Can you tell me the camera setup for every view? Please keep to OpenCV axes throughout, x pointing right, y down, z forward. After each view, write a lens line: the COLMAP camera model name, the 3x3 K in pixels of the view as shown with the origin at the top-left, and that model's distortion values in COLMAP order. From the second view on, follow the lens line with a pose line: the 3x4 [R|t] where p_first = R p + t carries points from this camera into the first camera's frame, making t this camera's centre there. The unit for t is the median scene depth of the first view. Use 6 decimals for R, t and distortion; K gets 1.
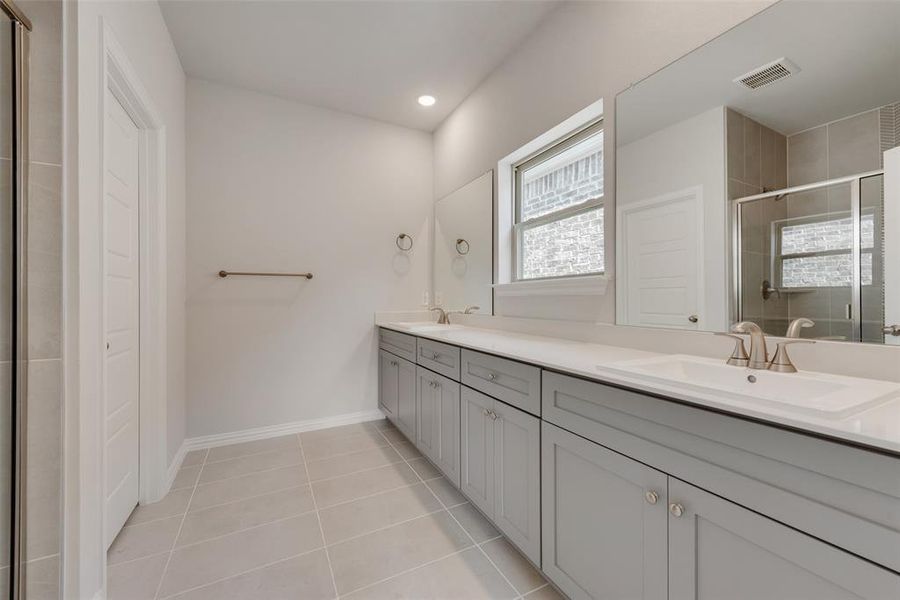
lens RADIAL K [[352.1, 0, 450.0], [0, 352.1, 300.0], [0, 0, 1]] dist [-0.000619, -0.000055]
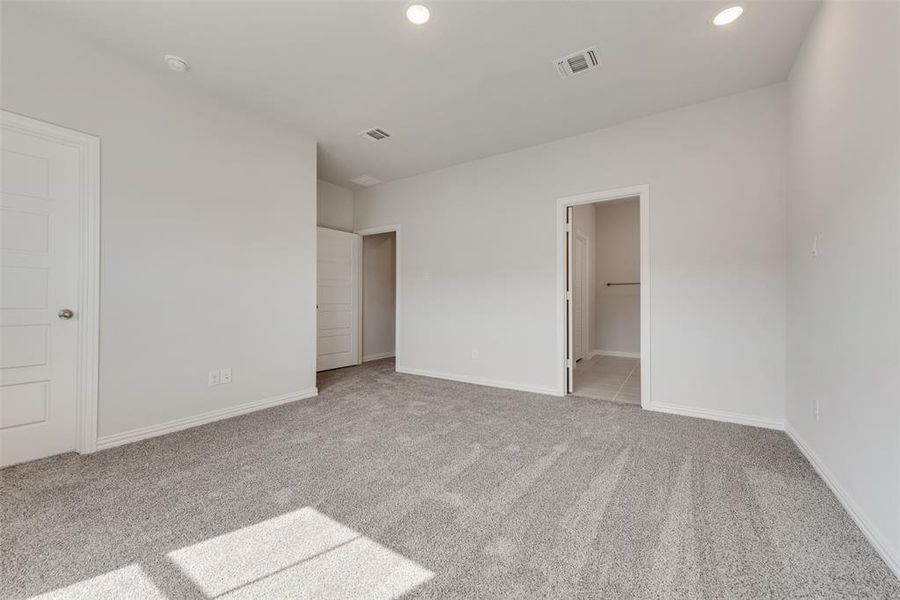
lens RADIAL K [[352.1, 0, 450.0], [0, 352.1, 300.0], [0, 0, 1]] dist [-0.000619, -0.000055]
pose [[0.495387, 0.003405, -0.868666, 0.883241], [0.000470, 0.999991, 0.004188, 0.020758], [0.868672, -0.002483, 0.495381, -1.099440]]
